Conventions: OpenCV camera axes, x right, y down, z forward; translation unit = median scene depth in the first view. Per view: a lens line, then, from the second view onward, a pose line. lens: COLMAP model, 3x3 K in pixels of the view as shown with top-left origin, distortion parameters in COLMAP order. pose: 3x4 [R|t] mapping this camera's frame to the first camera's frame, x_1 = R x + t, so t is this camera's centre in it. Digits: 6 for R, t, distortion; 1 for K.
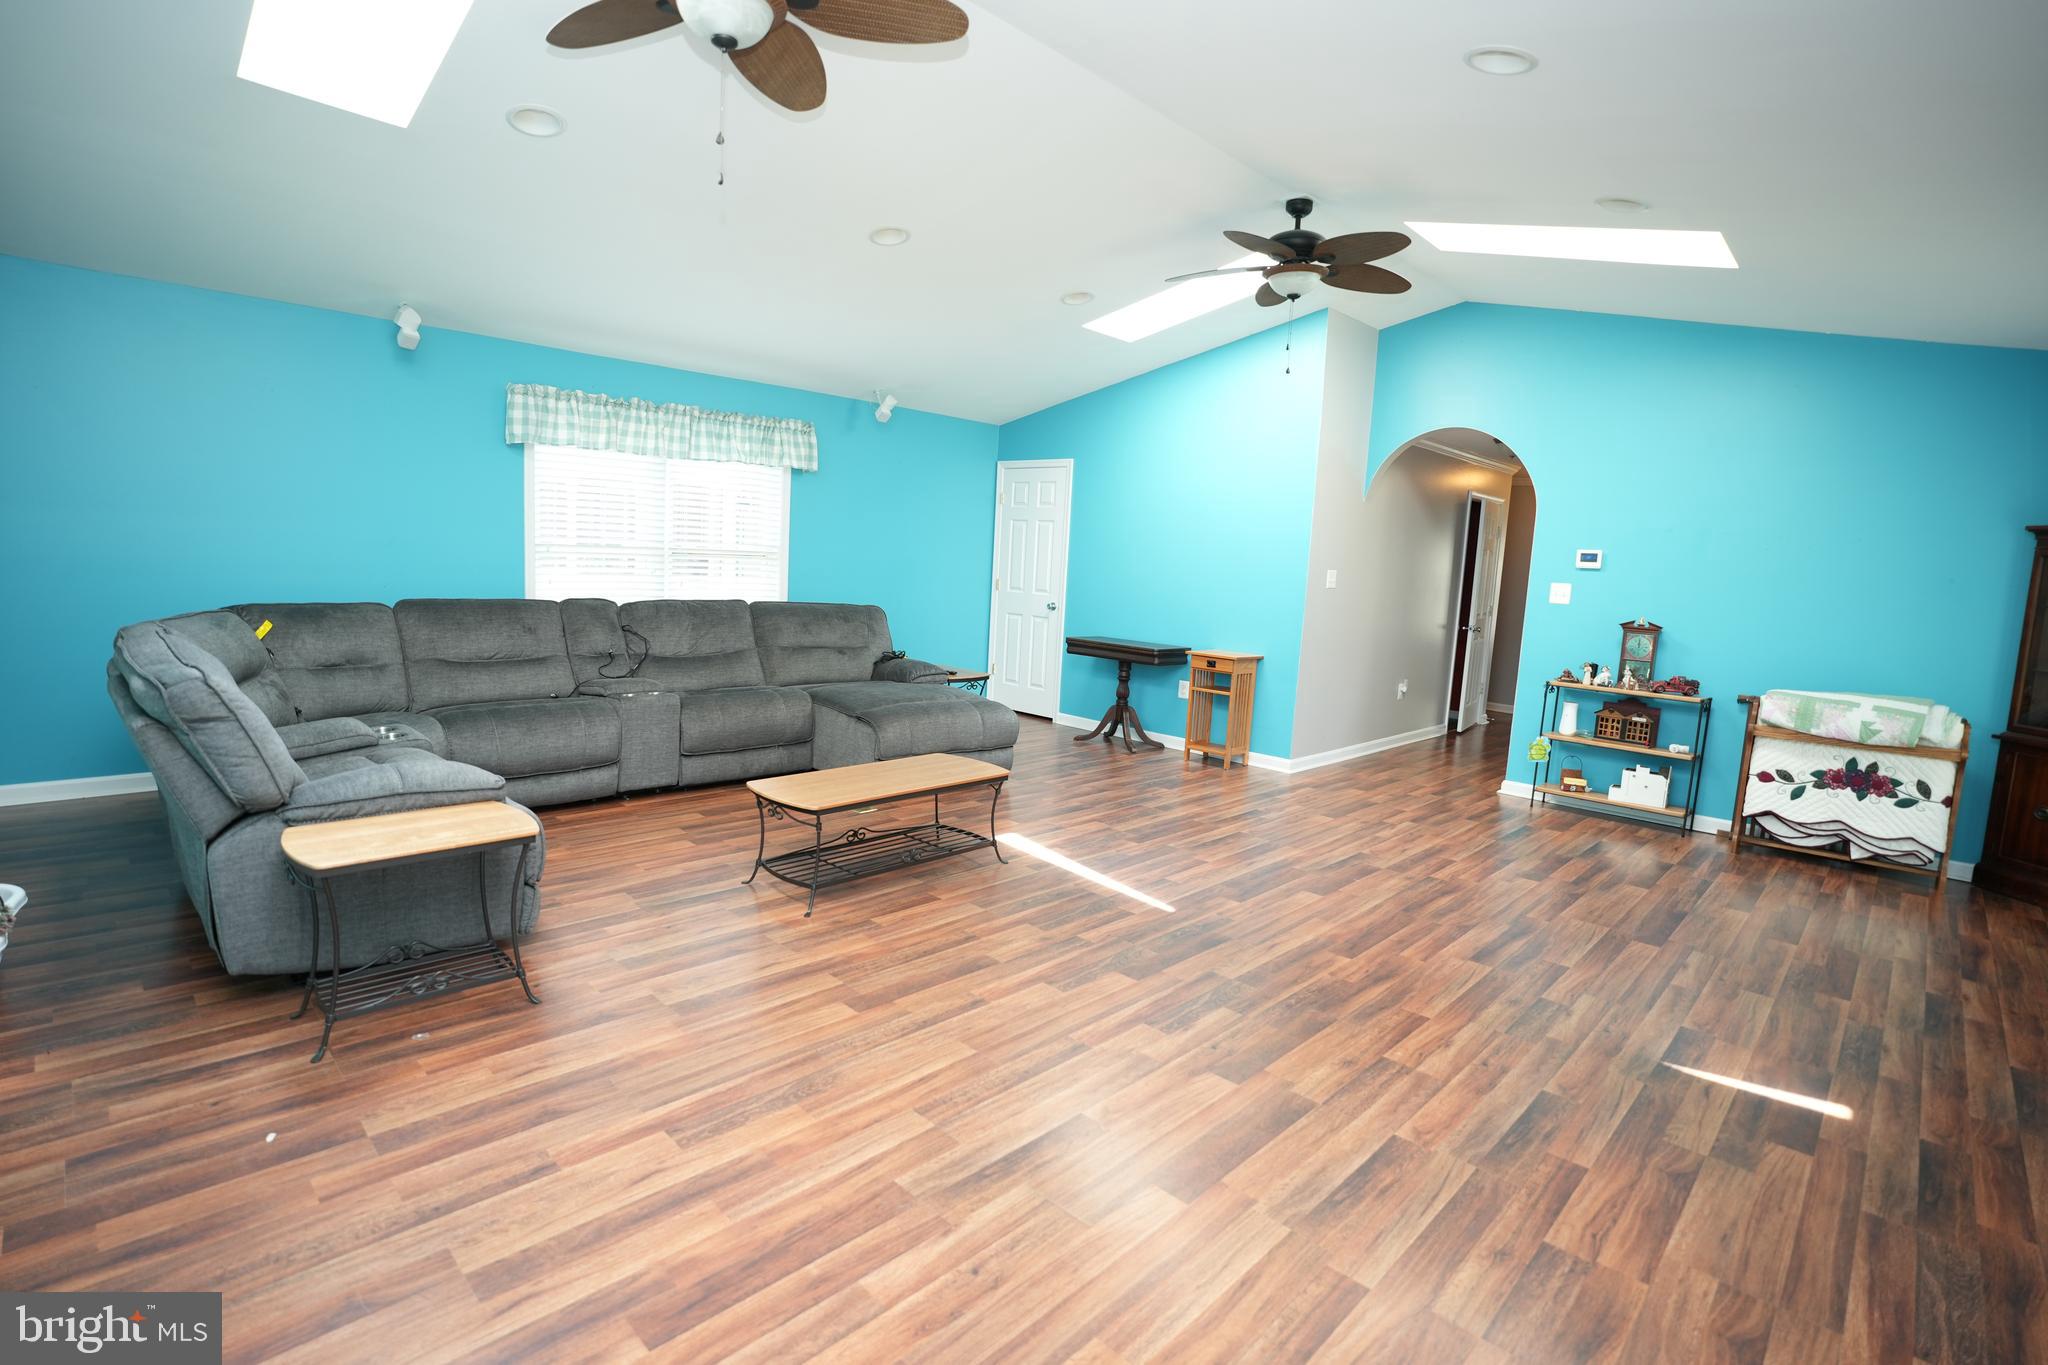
lens RADIAL K [[960.5, 0, 1022.2], [0, 960.5, 676.5], [0, 0, 1]] dist [-0.021074, 0.006604]
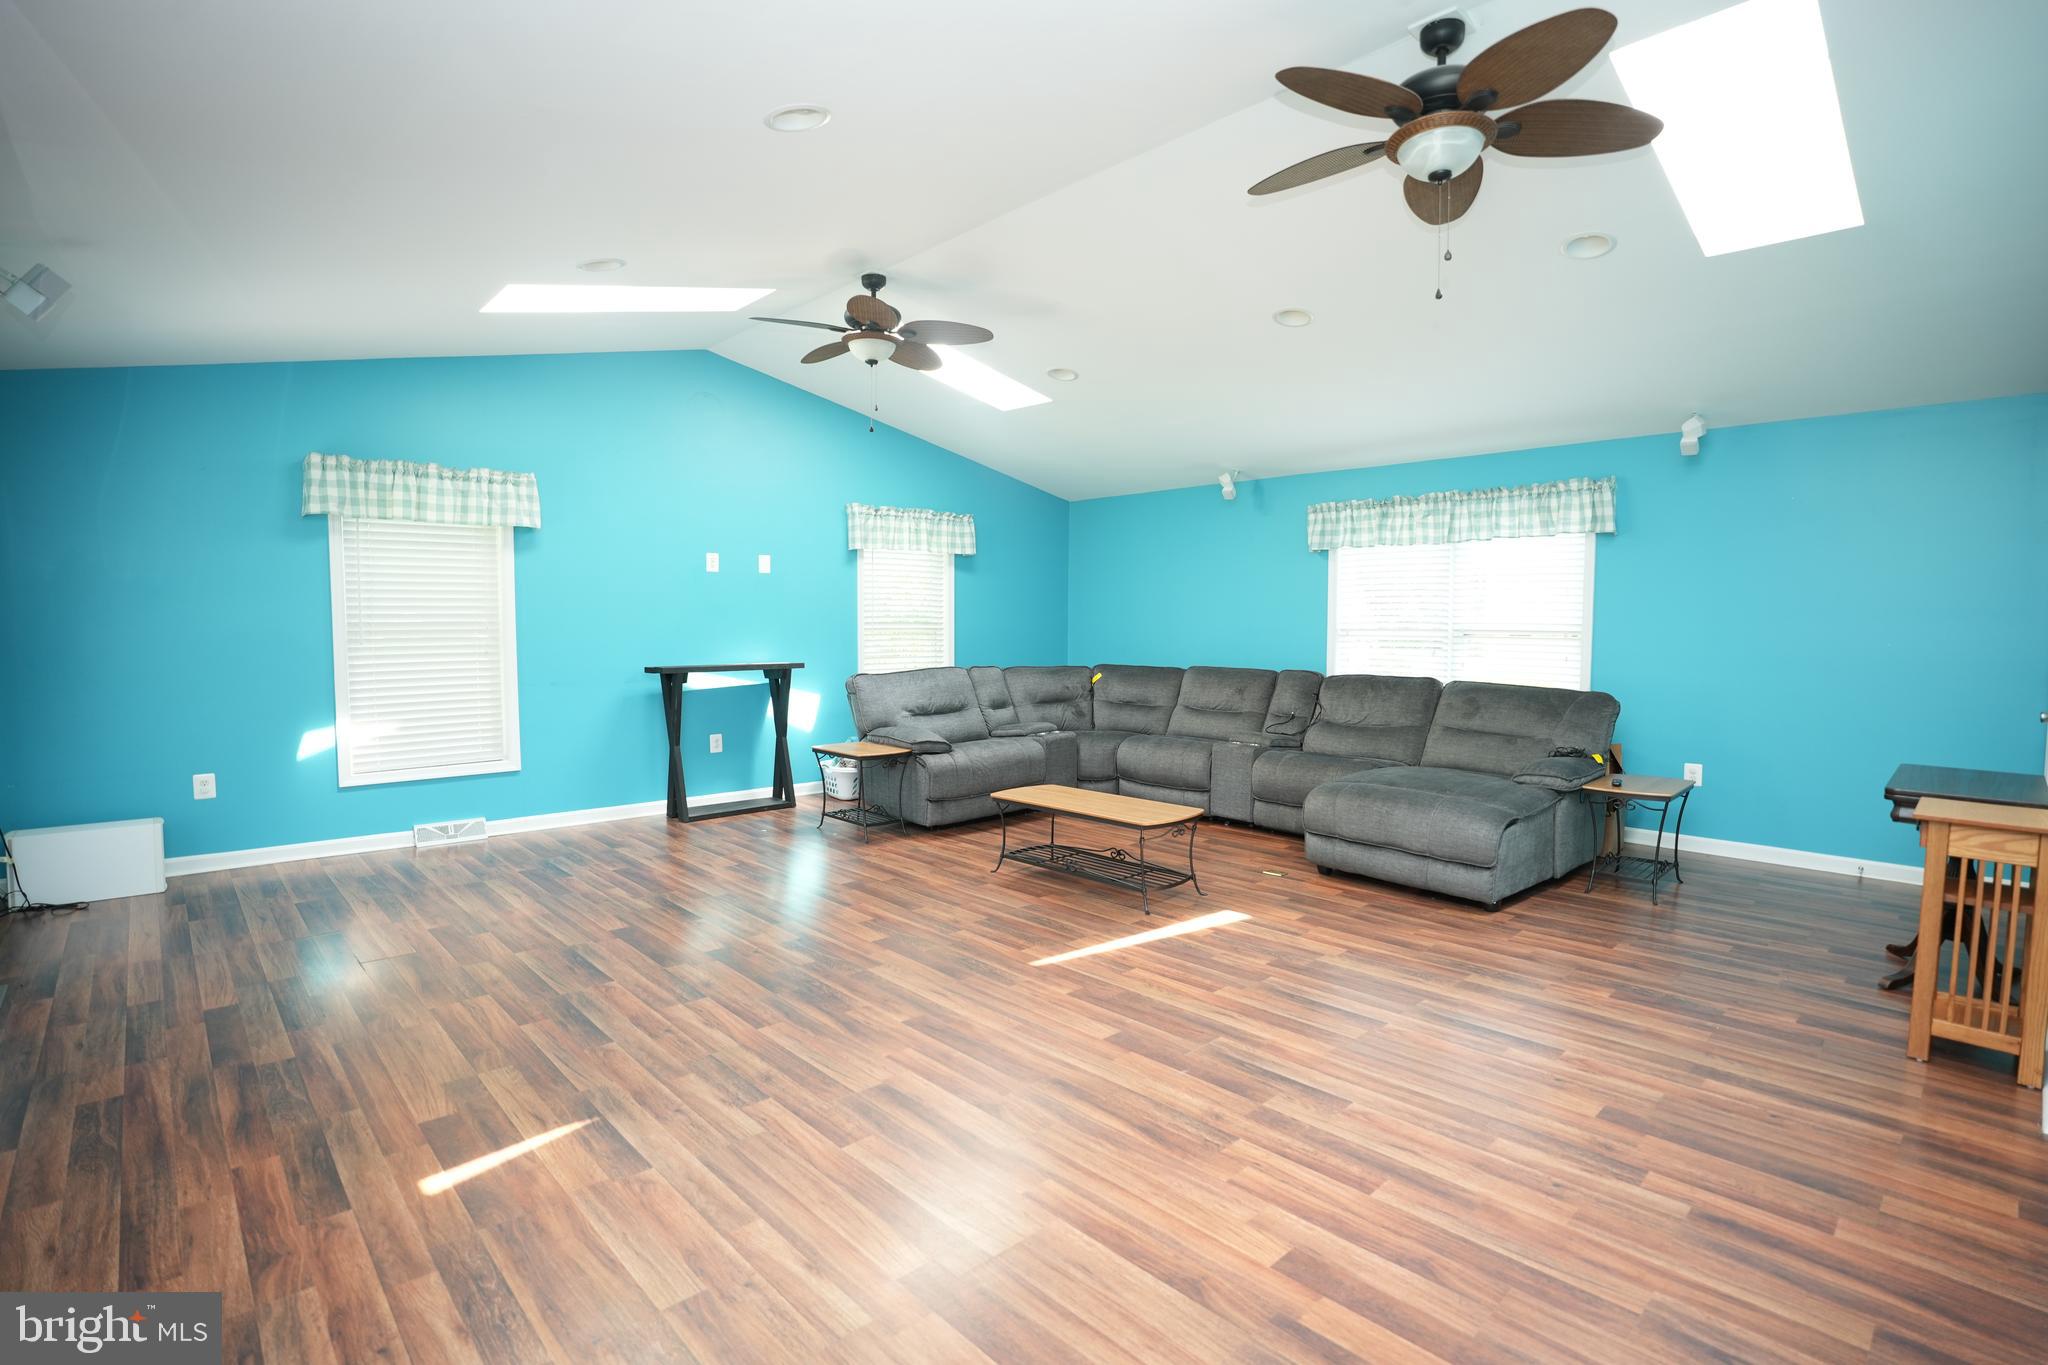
lens RADIAL K [[960.5, 0, 1030.0], [0, 960.5, 694.9], [0, 0, 1]] dist [-0.021074, 0.006604]
pose [[-0.047395, 0.013777, -0.998781, 1.252366], [-0.122157, 0.992320, 0.019485, -0.050378], [0.991379, 0.122931, -0.045348, 1.123578]]
